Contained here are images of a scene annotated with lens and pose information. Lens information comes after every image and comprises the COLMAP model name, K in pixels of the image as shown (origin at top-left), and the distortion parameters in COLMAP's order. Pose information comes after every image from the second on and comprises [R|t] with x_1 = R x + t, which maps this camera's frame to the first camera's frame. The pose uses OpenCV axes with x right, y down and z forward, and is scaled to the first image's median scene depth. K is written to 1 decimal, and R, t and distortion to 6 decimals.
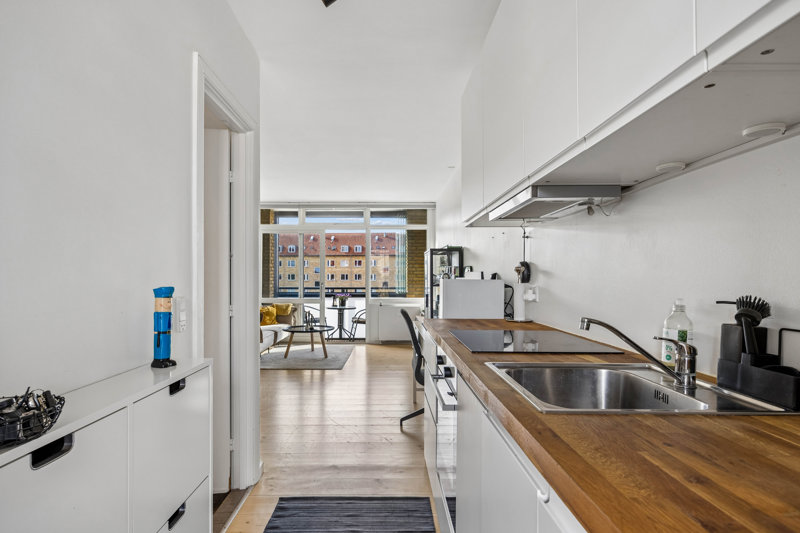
lens RADIAL K [[420.5, 0, 396.4], [0, 420.5, 272.4], [0, 0, 1]] dist [0.001892, -0.000459]
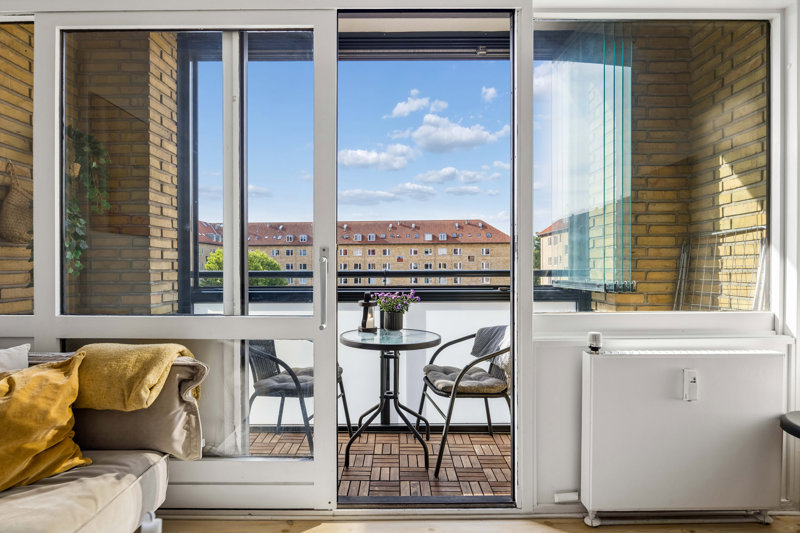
lens RADIAL K [[420.5, 0, 389.0], [0, 420.5, 273.6], [0, 0, 1]] dist [0.001892, -0.000459]
pose [[0.998891, -0.002334, -0.047016, -0.118560], [0.003583, 0.999642, 0.026504, 0.029913], [0.046937, -0.026643, 0.998542, 0.702602]]
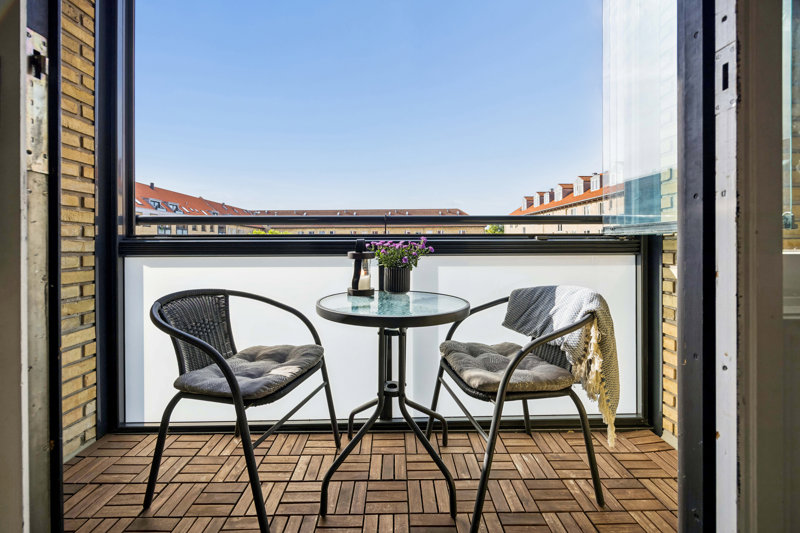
lens RADIAL K [[309.5, 0, 400.6], [0, 309.5, 250.3], [0, 0, 1]] dist [-0.001737, -0.000026]
pose [[0.999999, -0.000421, -0.001576, -0.128371], [0.000452, 0.999800, 0.019989, 0.055229], [0.001567, -0.019990, 0.999799, 0.855335]]
